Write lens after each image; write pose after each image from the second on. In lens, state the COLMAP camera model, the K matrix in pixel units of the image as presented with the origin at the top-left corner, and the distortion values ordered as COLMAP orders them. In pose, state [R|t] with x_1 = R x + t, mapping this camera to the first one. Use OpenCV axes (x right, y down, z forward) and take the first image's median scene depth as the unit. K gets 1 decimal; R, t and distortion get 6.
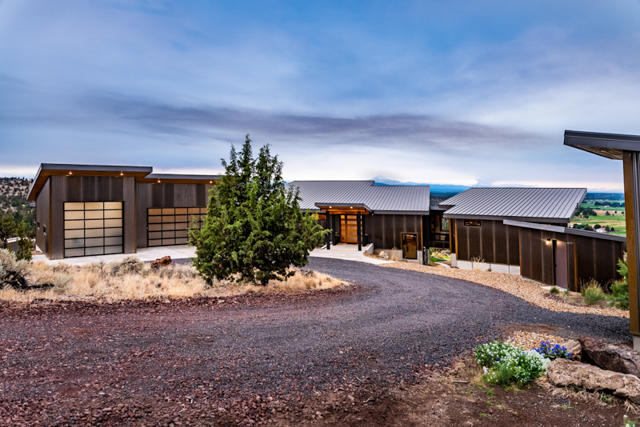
lens RADIAL K [[430.3, 0, 320.0], [0, 430.3, 213.5], [0, 0, 1]] dist [0.000516, 0.000320]
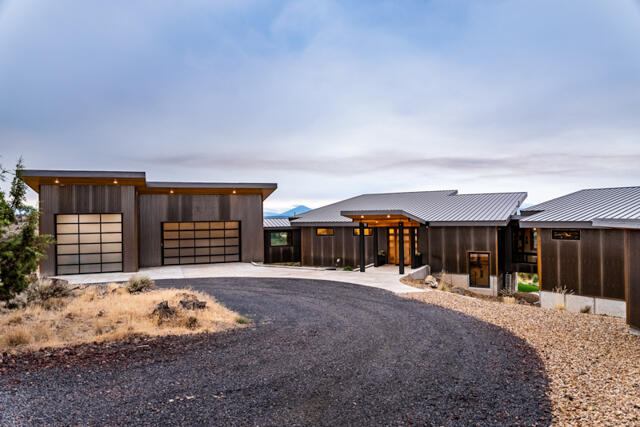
lens RADIAL K [[430.3, 0, 320.0], [0, 430.3, 213.5], [0, 0, 1]] dist [0.000516, 0.000320]
pose [[0.954217, -0.024048, -0.298147, 0.180059], [0.005921, 0.998086, -0.061555, 0.025960], [0.299057, 0.056972, 0.952533, 0.236101]]
